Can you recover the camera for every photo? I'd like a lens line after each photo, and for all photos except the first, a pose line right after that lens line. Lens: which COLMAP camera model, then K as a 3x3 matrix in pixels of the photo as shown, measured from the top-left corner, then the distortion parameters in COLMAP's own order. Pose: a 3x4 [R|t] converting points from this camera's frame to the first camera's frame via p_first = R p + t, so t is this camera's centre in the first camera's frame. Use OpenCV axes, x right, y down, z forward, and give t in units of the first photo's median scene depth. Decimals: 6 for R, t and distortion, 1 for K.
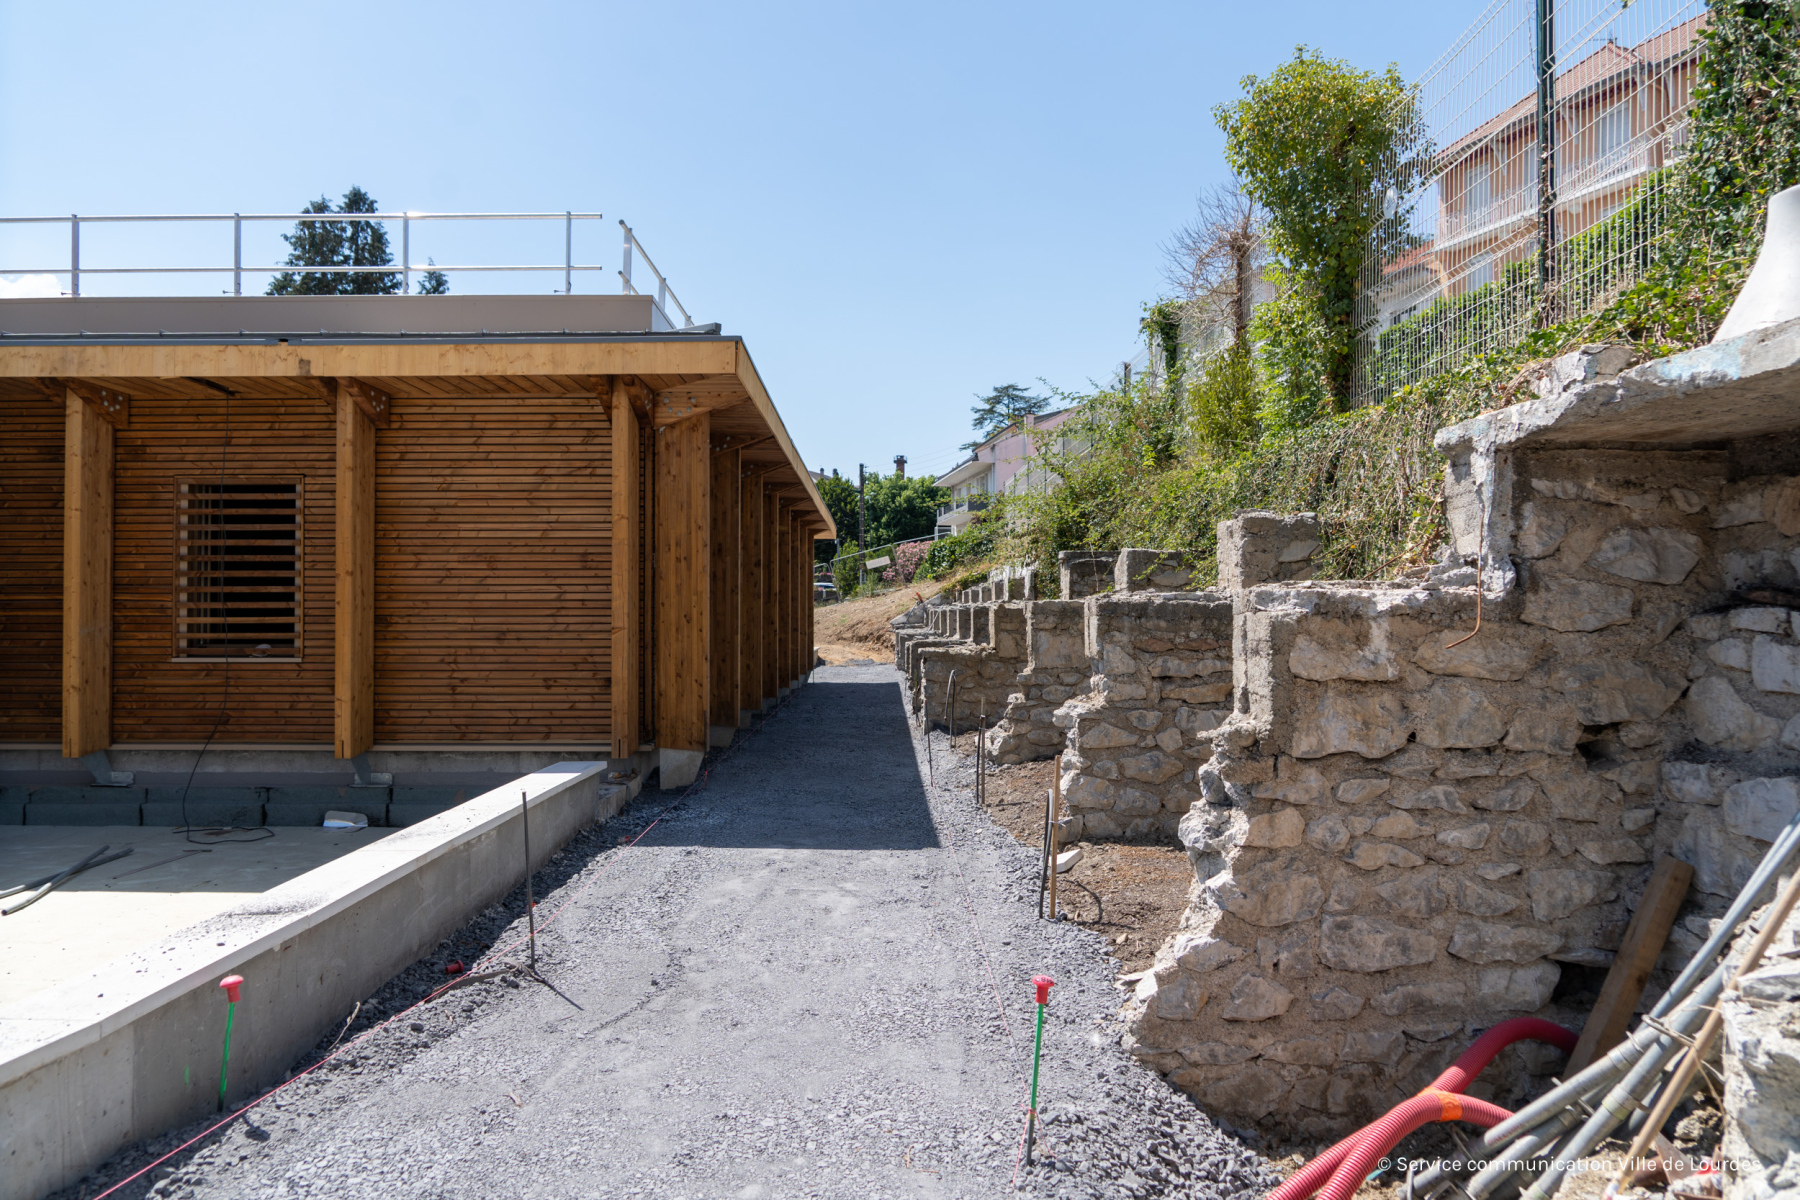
lens RADIAL K [[1296.6, 0, 899.0], [0, 1296.6, 594.5], [0, 0, 1]] dist [-0.048928, 0.002793]
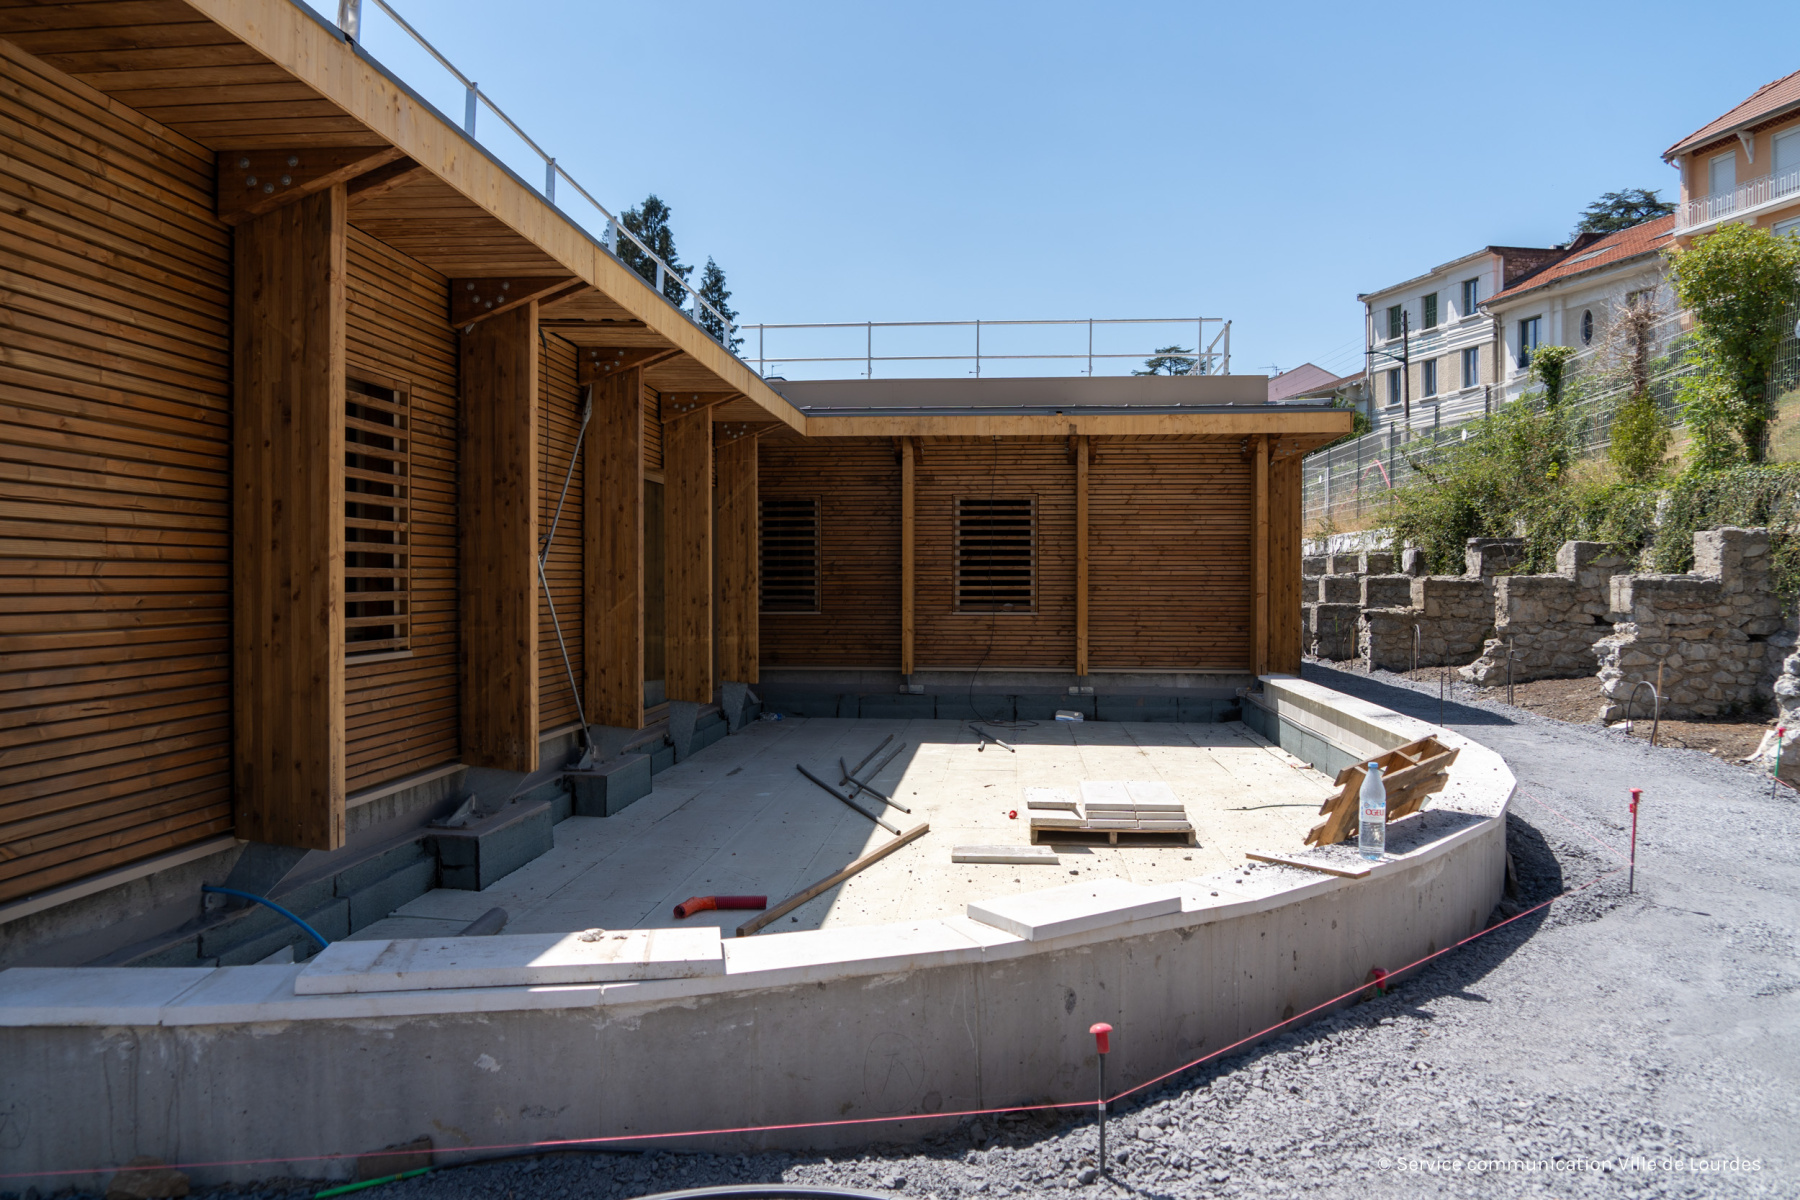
lens RADIAL K [[1296.6, 0, 901.9], [0, 1296.6, 606.9], [0, 0, 1]] dist [-0.048928, 0.002793]
pose [[0.993045, 0.005414, -0.117610, -0.444008], [-0.001197, 0.999355, 0.035901, -0.013245], [0.117729, -0.035511, 0.992411, -0.575240]]
